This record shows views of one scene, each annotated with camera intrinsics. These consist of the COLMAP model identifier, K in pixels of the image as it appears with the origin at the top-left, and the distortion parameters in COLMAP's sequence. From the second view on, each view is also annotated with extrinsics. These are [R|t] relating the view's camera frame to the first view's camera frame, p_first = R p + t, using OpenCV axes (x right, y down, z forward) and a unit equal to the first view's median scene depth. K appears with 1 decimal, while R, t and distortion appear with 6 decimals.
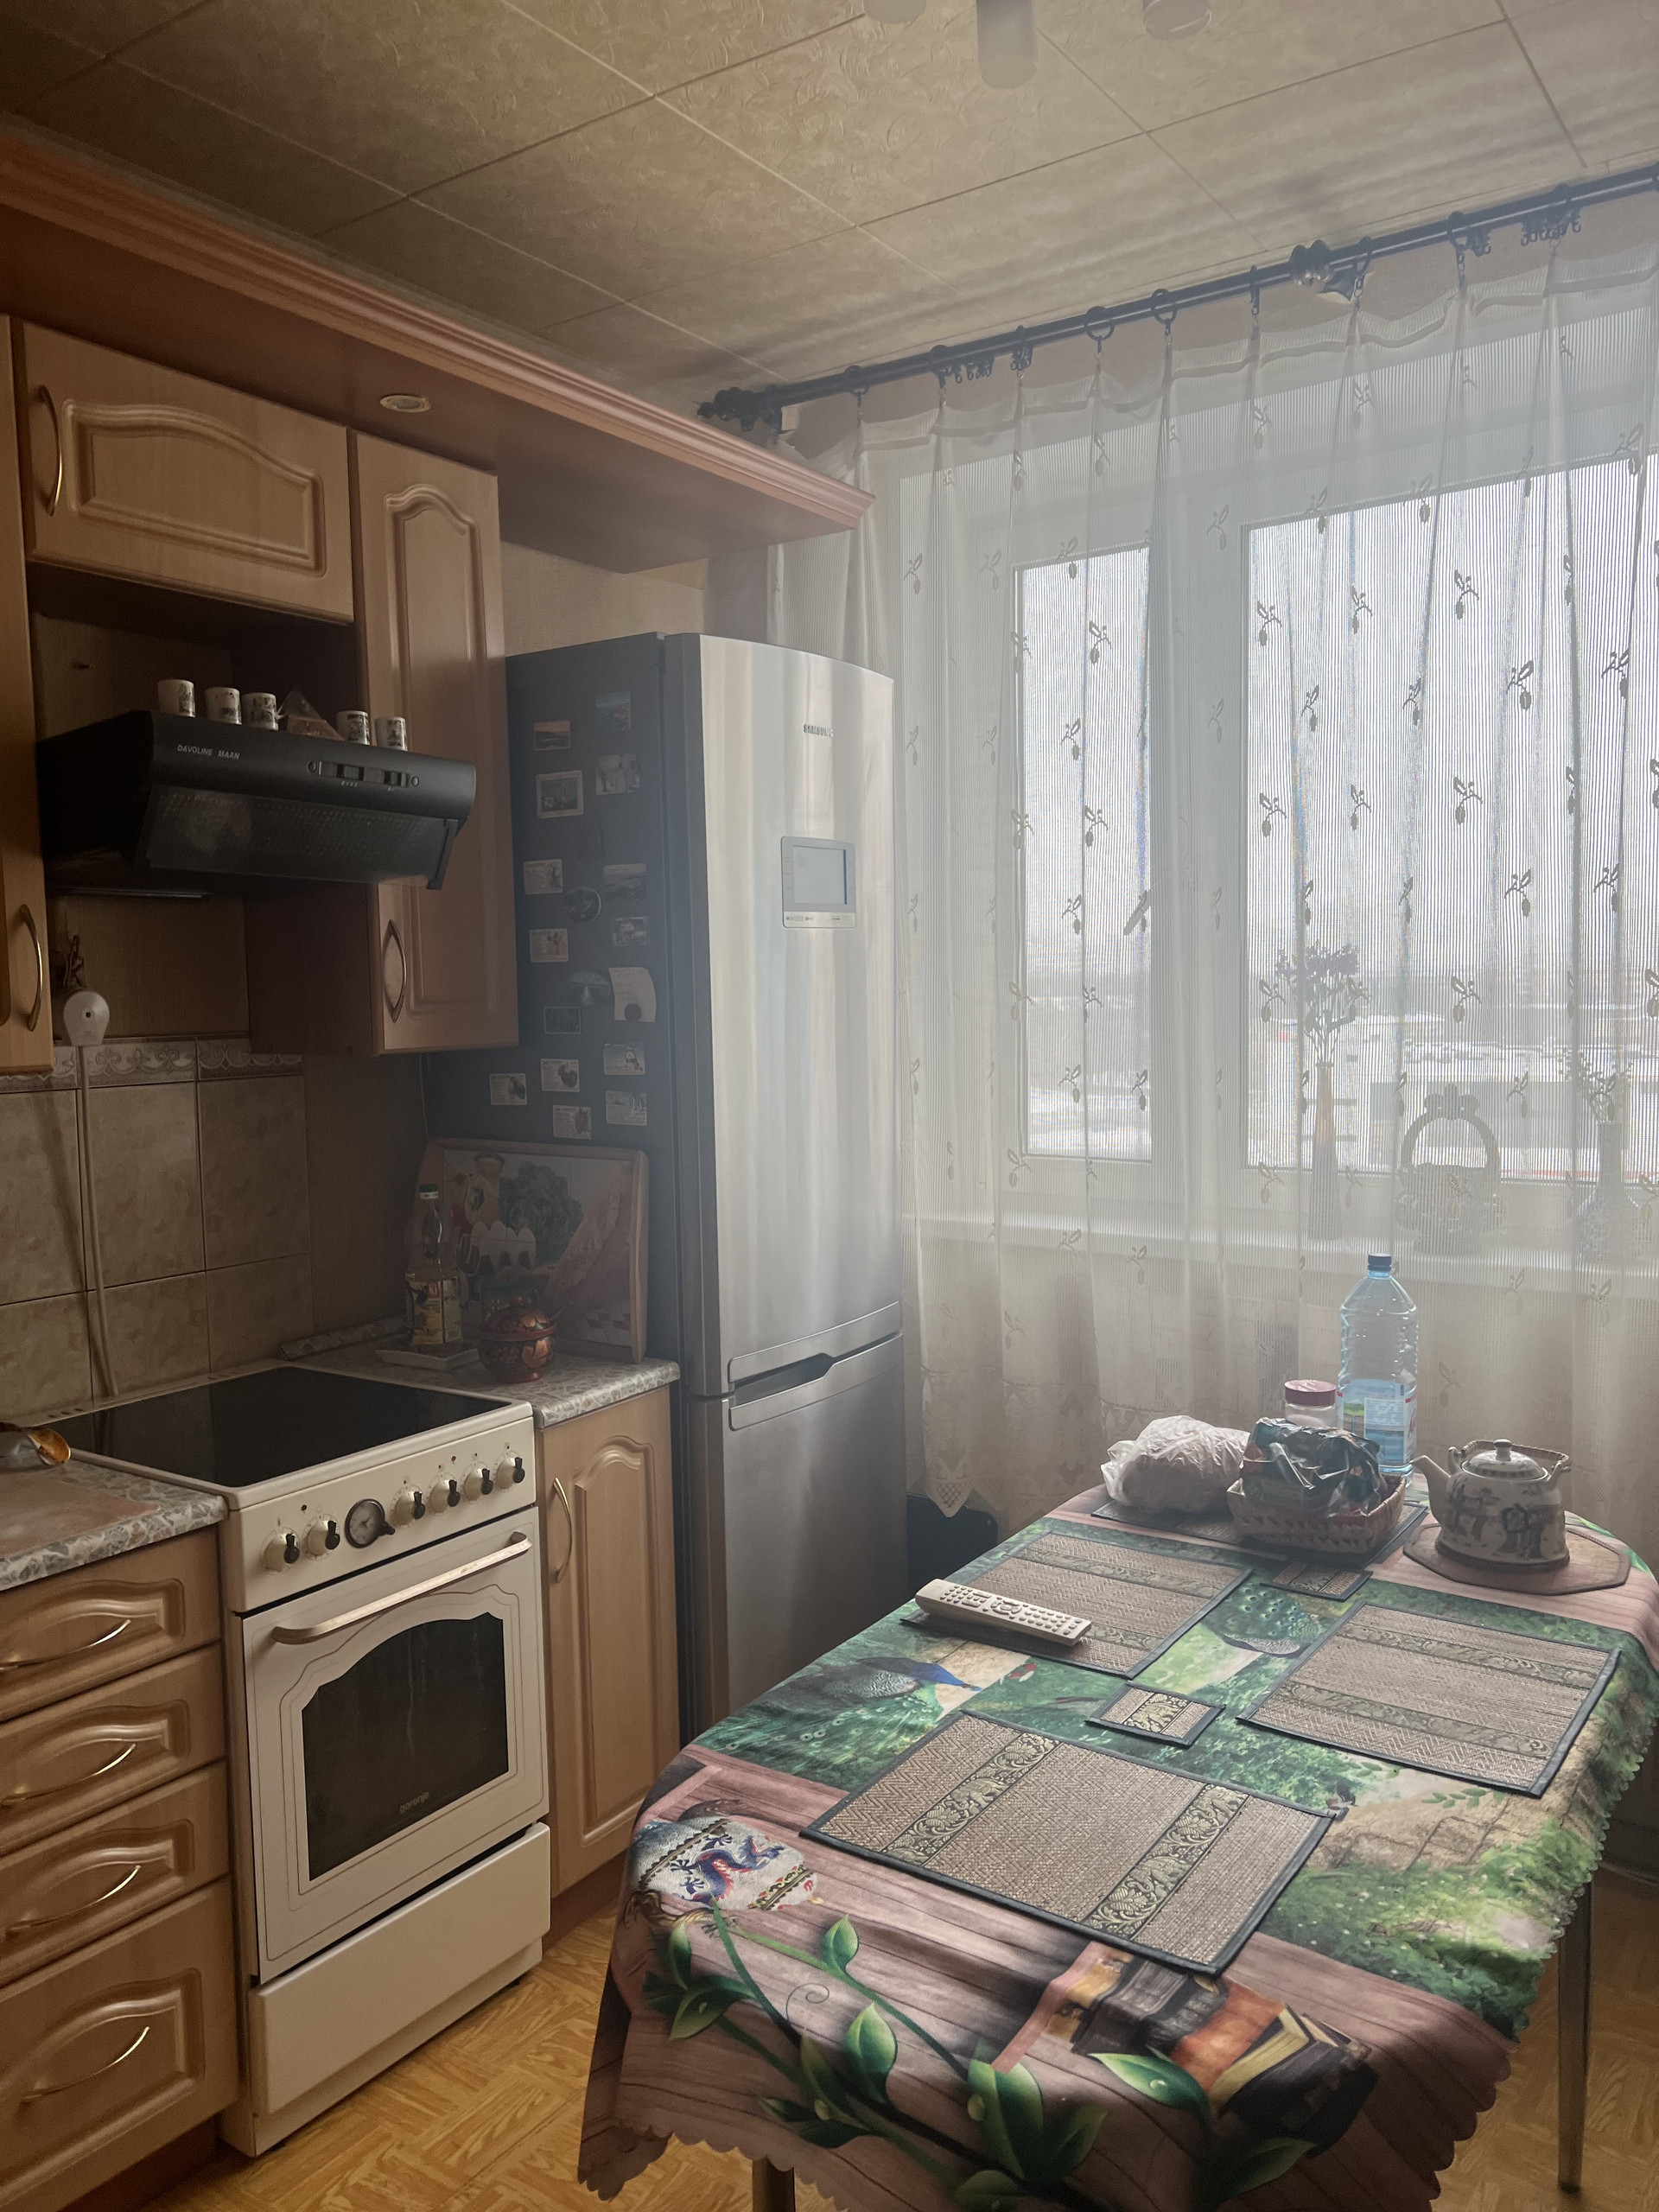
lens RADIAL K [[1674.8, 0, 827.6], [0, 1674.8, 1111.2], [0, 0, 1]] dist [0.064827, -0.072235]
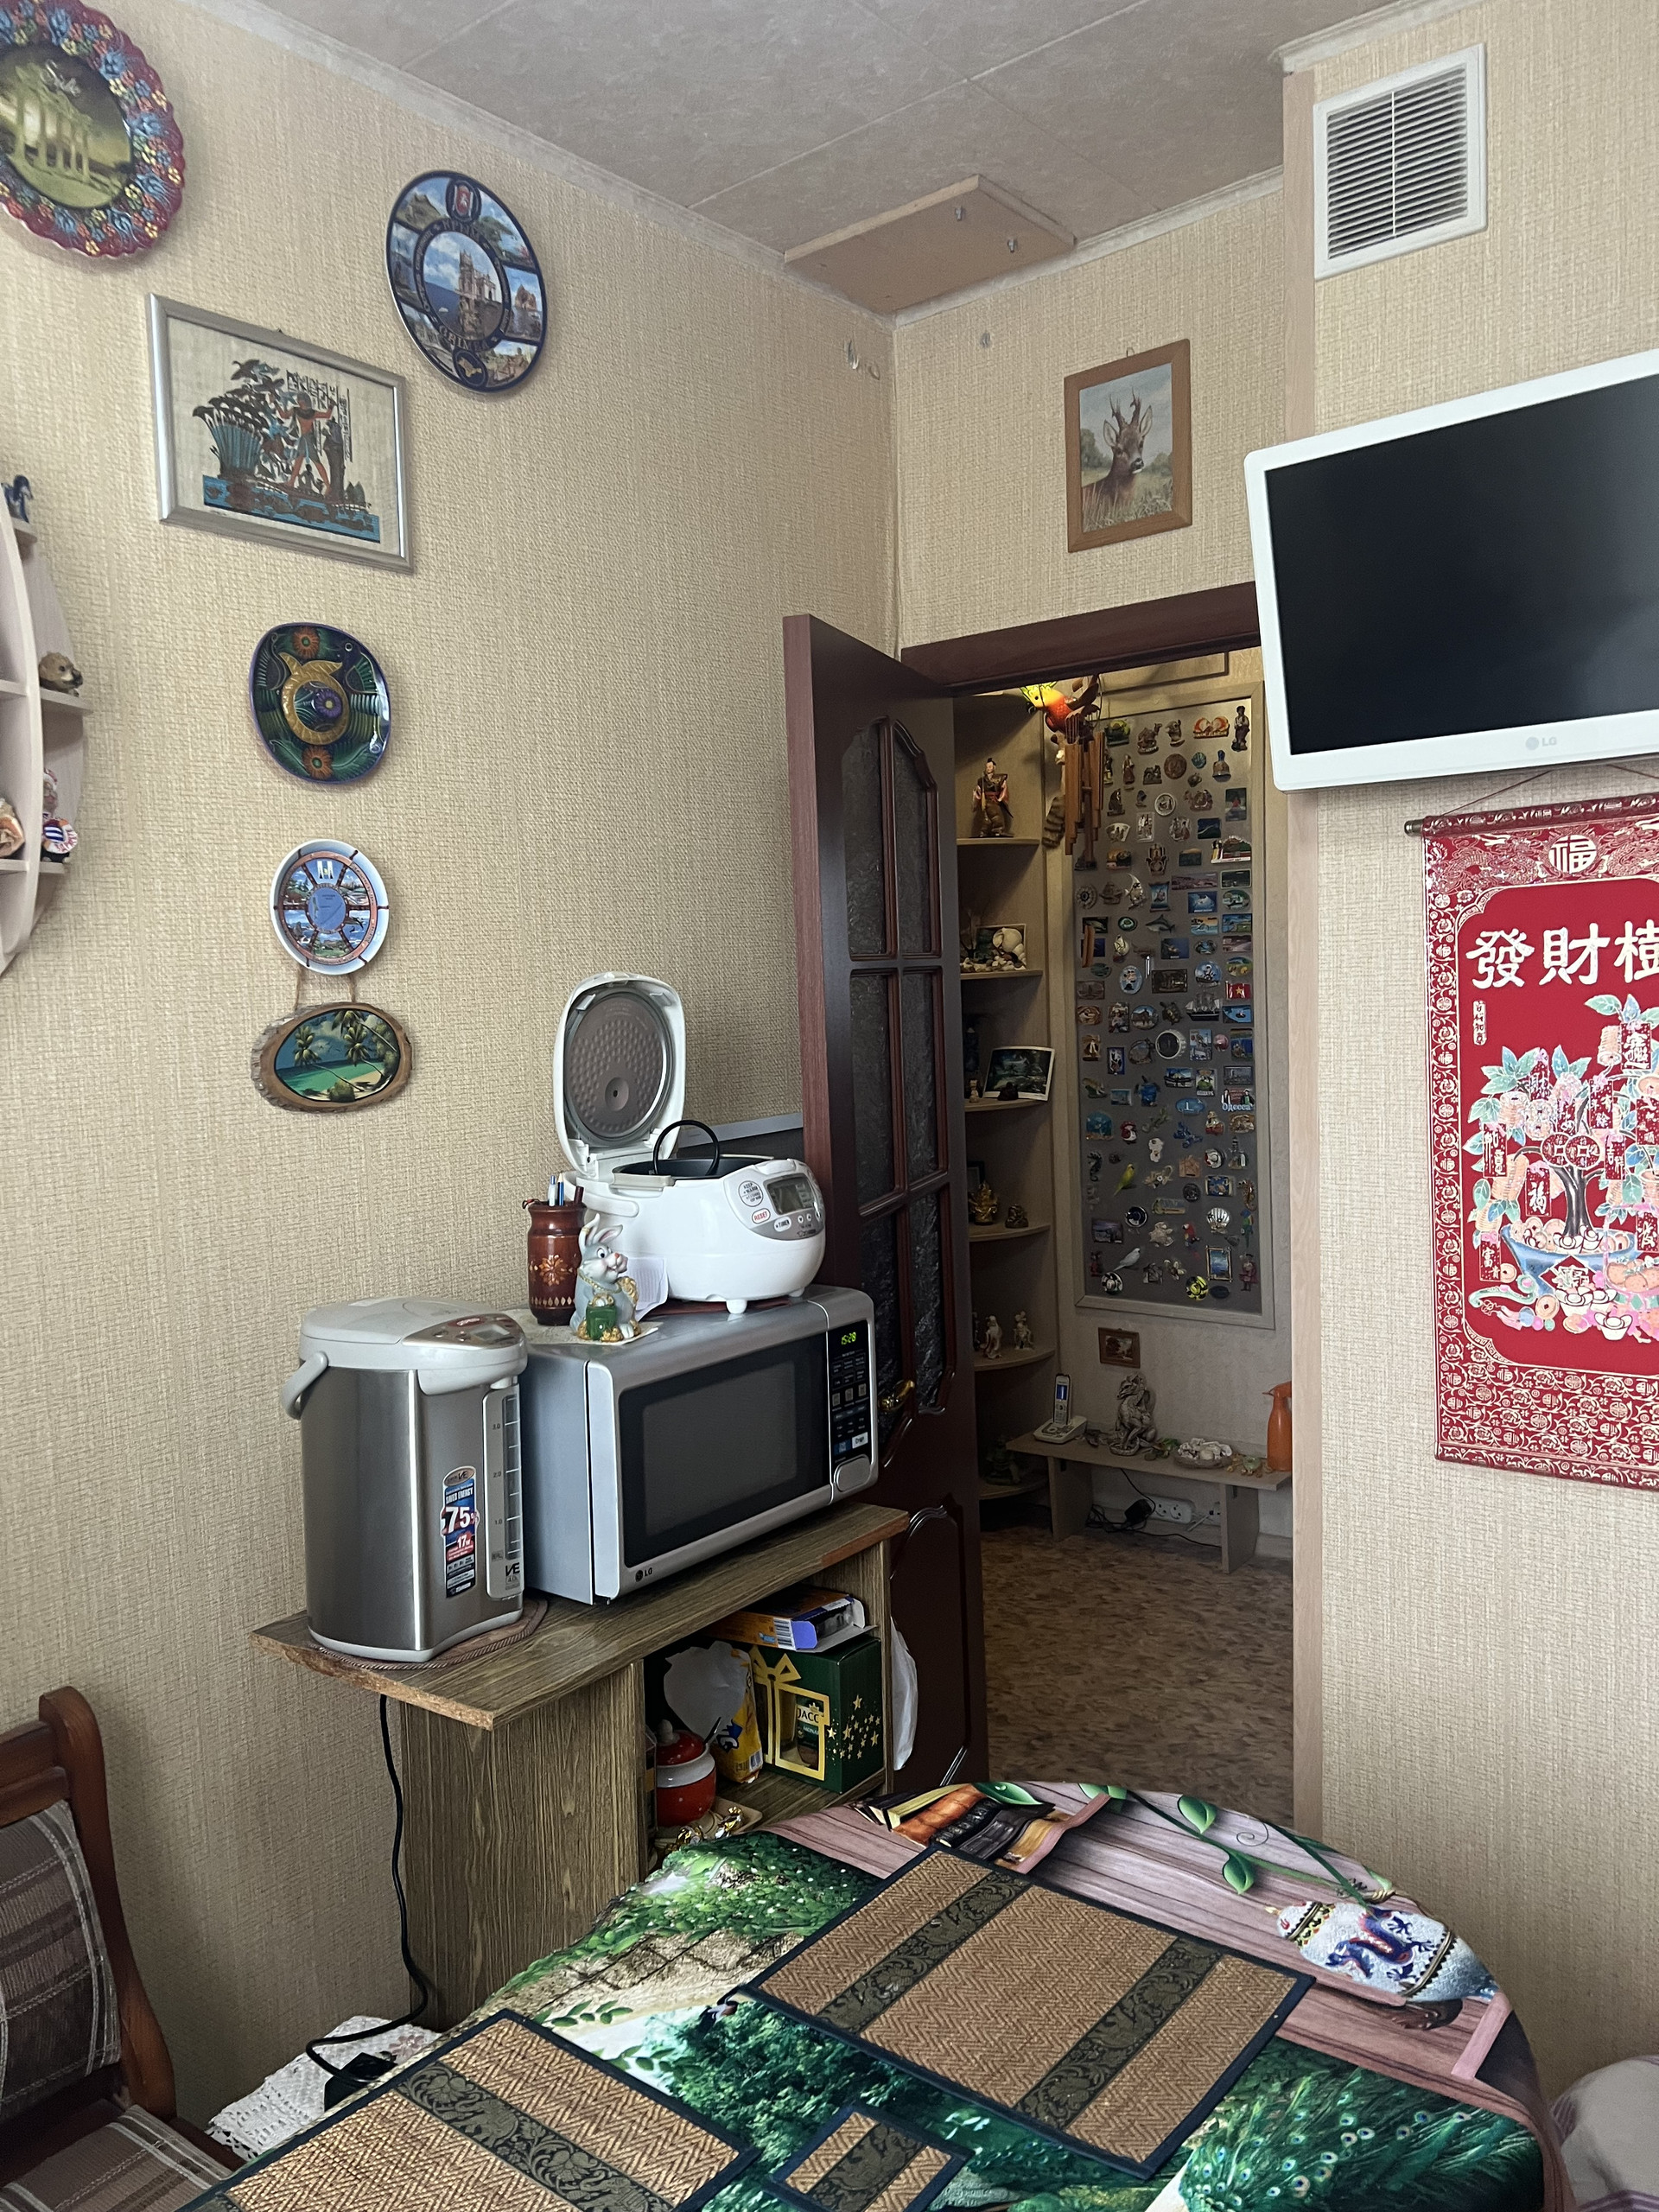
lens RADIAL K [[1674.8, 0, 832.0], [0, 1674.8, 1101.3], [0, 0, 1]] dist [0.064827, -0.072235]
pose [[-0.995813, 0.051287, 0.075675, 0.159353], [0.062153, 0.986876, 0.149039, -0.216178], [-0.067038, 0.153118, -0.985931, 1.931971]]
